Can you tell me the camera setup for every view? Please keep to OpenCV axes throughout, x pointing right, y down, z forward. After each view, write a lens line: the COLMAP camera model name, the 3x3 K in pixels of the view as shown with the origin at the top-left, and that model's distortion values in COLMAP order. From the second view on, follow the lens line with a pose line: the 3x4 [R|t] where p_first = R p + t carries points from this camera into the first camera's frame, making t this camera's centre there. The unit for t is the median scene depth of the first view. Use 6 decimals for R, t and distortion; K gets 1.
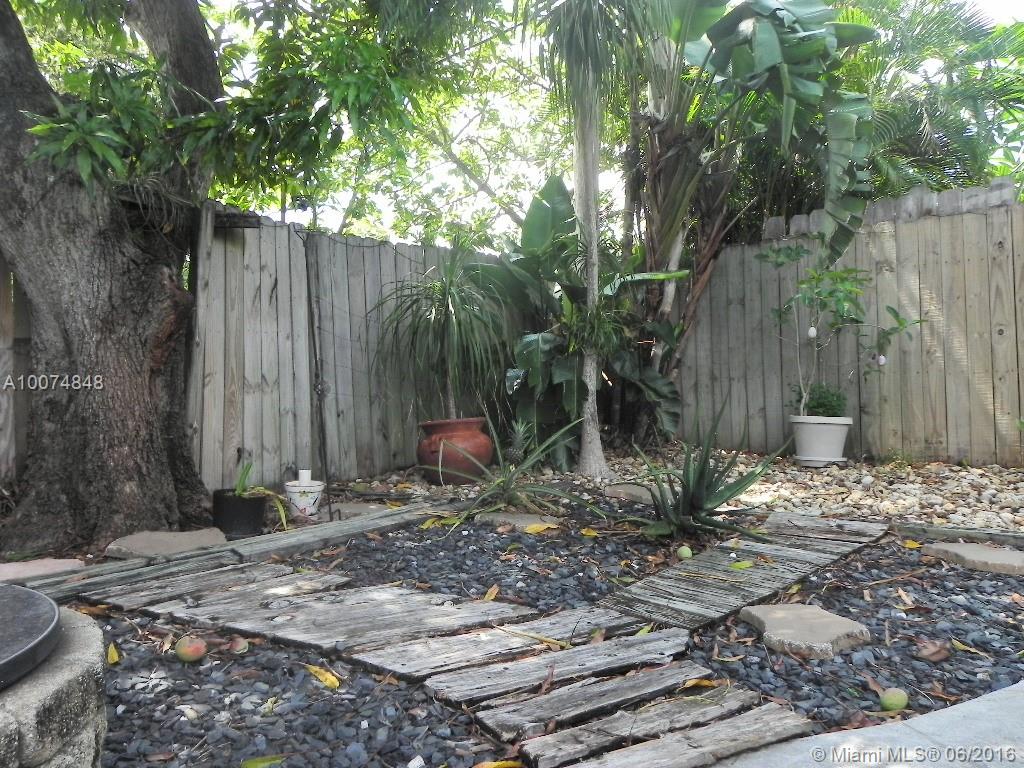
lens RADIAL K [[773.0, 0, 512.0], [0, 773.0, 384.0], [0, 0, 1]] dist [0.001879, -0.002384]
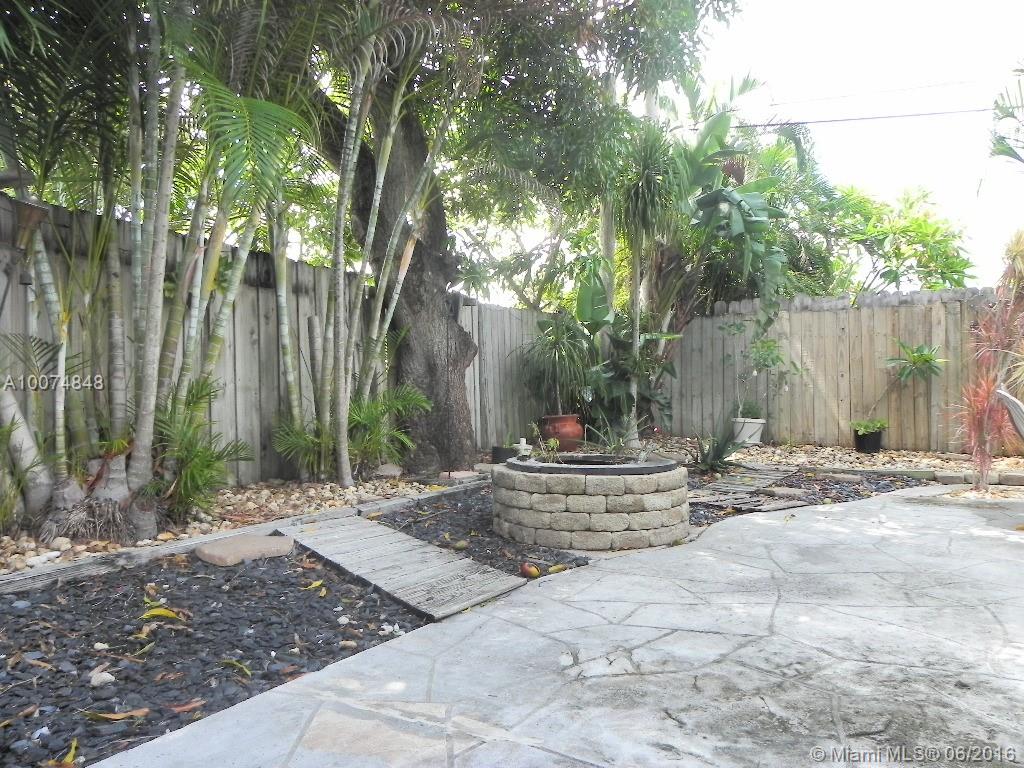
lens RADIAL K [[773.0, 0, 512.0], [0, 773.0, 384.0], [0, 0, 1]] dist [0.001879, -0.002384]
pose [[0.980222, 0.030865, 0.195481, -0.495085], [-0.028550, 0.999485, -0.014651, 0.003725], [-0.195833, 0.008781, 0.980598, -0.652566]]
